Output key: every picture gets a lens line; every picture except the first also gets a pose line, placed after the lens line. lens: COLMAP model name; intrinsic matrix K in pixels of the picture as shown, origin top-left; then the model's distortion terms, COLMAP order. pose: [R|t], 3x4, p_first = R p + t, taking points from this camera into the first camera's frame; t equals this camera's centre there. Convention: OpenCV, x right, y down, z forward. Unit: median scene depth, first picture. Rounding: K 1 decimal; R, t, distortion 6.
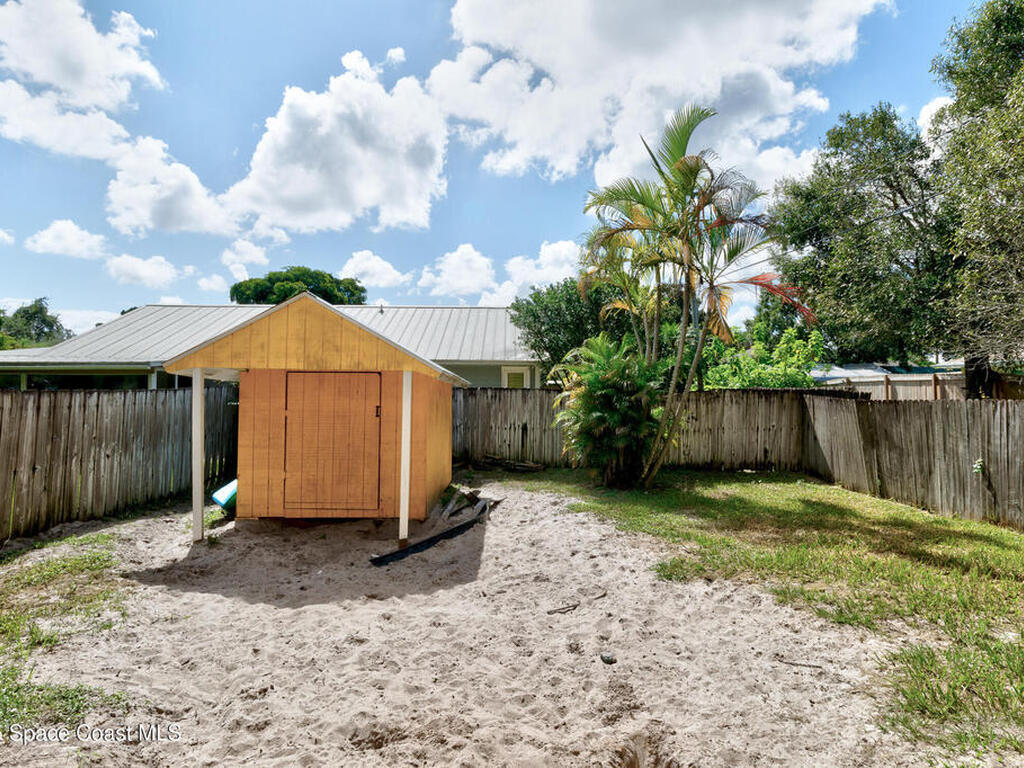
lens RADIAL K [[547.2, 0, 512.0], [0, 547.2, 384.0], [0, 0, 1]] dist [-0.000787, 0.000529]
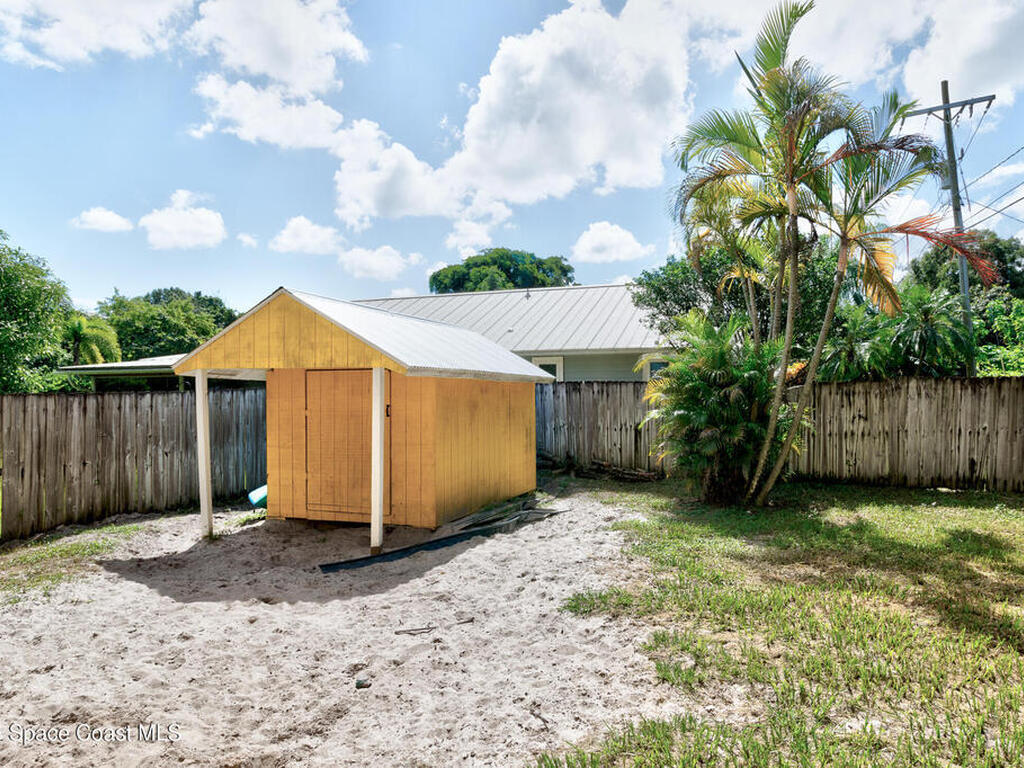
lens RADIAL K [[641.4, 0, 511.2], [0, 641.4, 395.3], [0, 0, 1]] dist [0.003435, -0.000712]
pose [[0.949954, -0.011322, -0.312185, 0.297421], [0.020424, 0.999456, 0.025899, 0.000042], [0.311722, -0.030979, 0.949668, 0.029370]]
